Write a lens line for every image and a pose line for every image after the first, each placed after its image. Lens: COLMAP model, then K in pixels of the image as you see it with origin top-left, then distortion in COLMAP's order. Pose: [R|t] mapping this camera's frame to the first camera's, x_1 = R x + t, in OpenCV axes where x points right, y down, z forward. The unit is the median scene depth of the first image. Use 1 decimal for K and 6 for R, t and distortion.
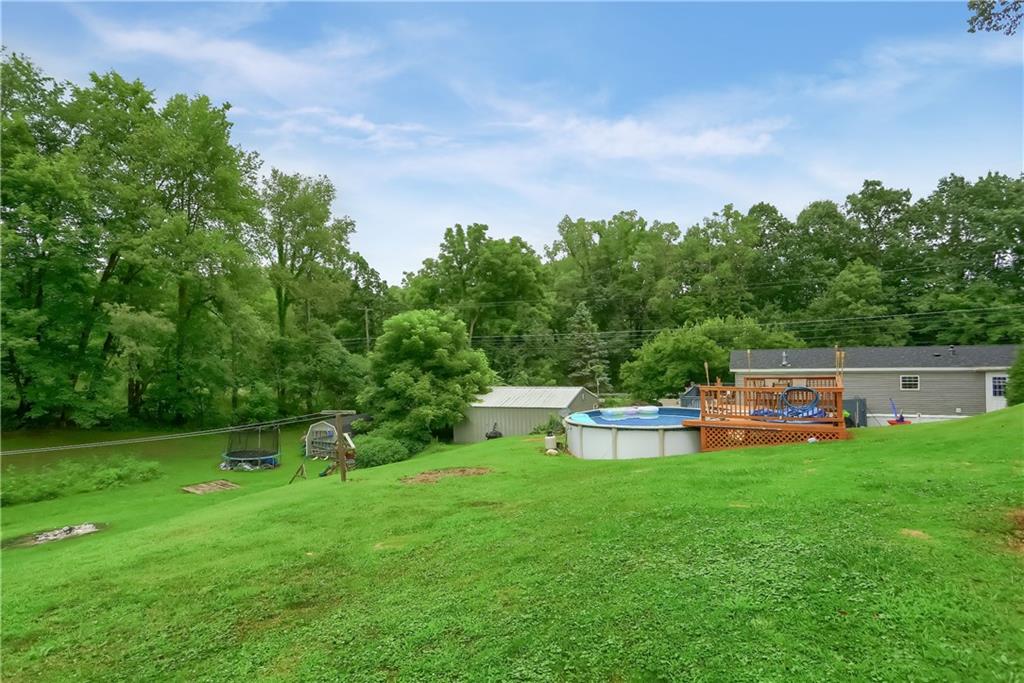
lens RADIAL K [[543.2, 0, 515.8], [0, 543.2, 342.2], [0, 0, 1]] dist [-0.020983, 0.005848]
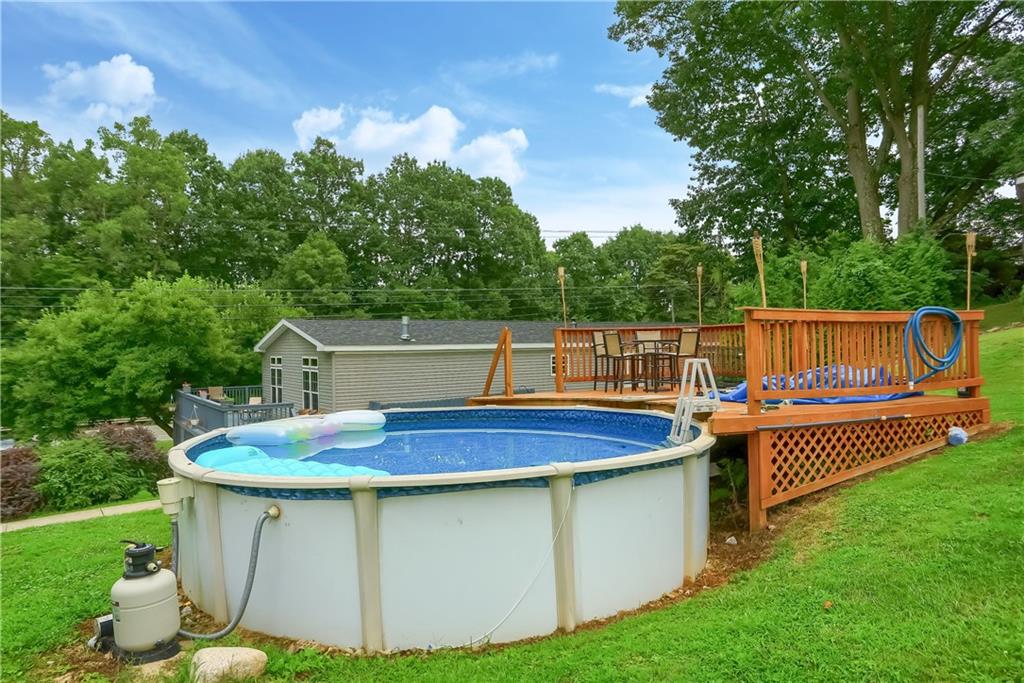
lens RADIAL K [[673.5, 0, 509.2], [0, 673.5, 347.8], [0, 0, 1]] dist [0.002709, -0.001678]
pose [[0.554639, 0.015664, 0.831943, -0.020919], [-0.003756, 0.999860, -0.016322, 0.029270], [-0.832082, 0.005928, 0.554620, 0.236823]]
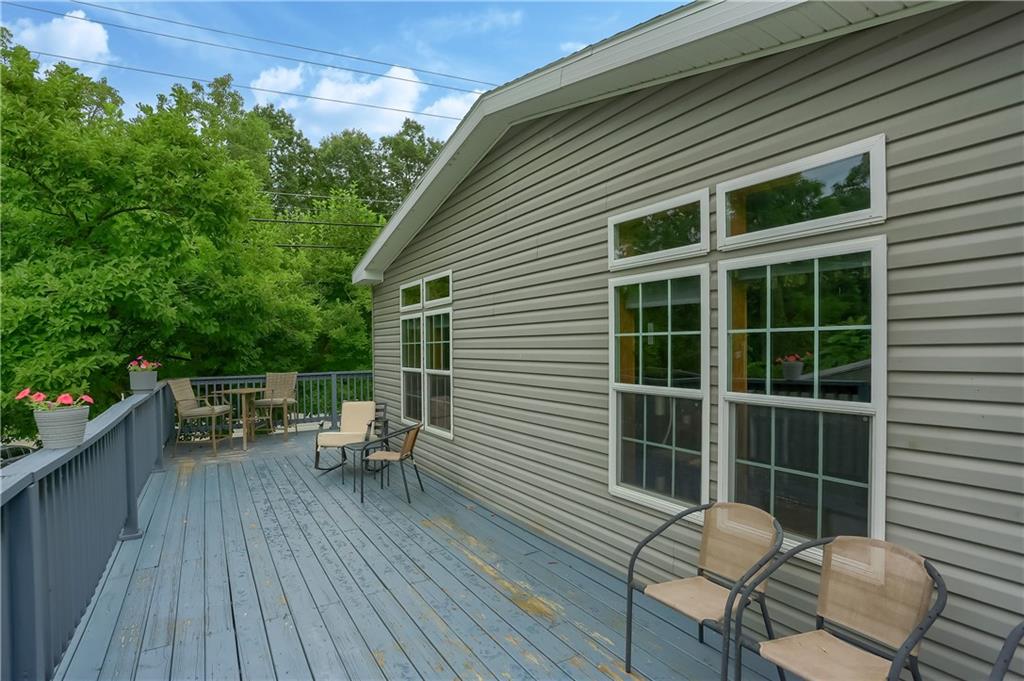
lens RADIAL K [[516.4, 0, 515.5], [0, 516.4, 340.6], [0, 0, 1]] dist [-0.034845, 0.002148]
pose [[0.579902, 0.021080, 0.814413, 0.162328], [-0.000451, 0.999673, -0.025554, 0.042728], [-0.814686, 0.014452, 0.579722, 0.498416]]
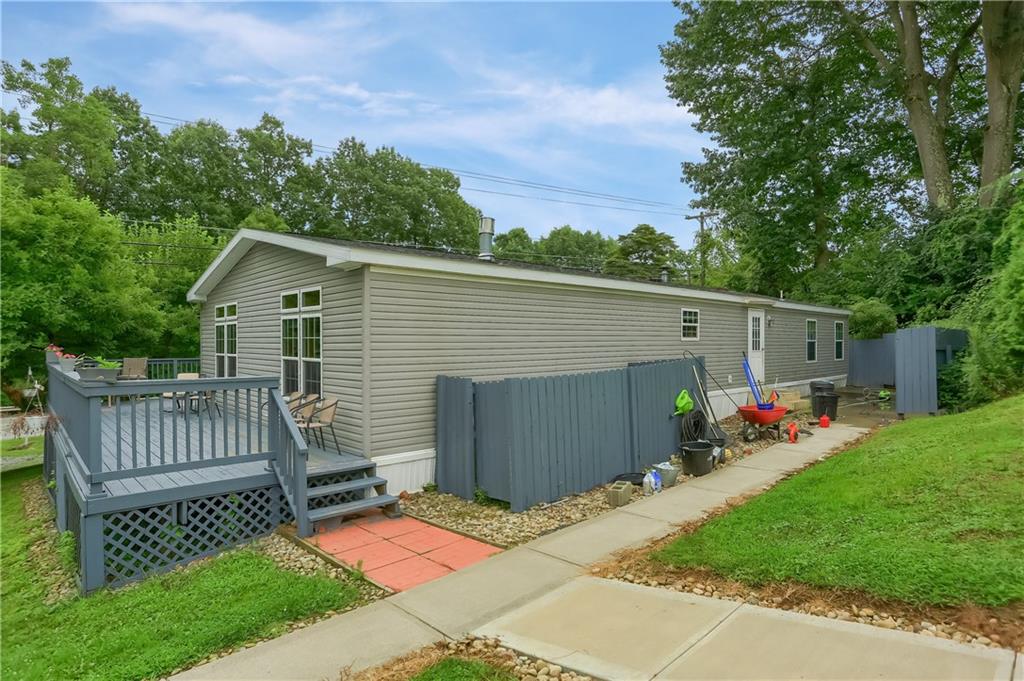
lens RADIAL K [[543.2, 0, 499.5], [0, 543.2, 352.0], [0, 0, 1]] dist [-0.020983, 0.005848]
pose [[0.420828, 0.009089, 0.907095, 0.102717], [-0.014512, 0.999889, -0.003286, 0.044232], [-0.907024, -0.011781, 0.420913, 0.405147]]
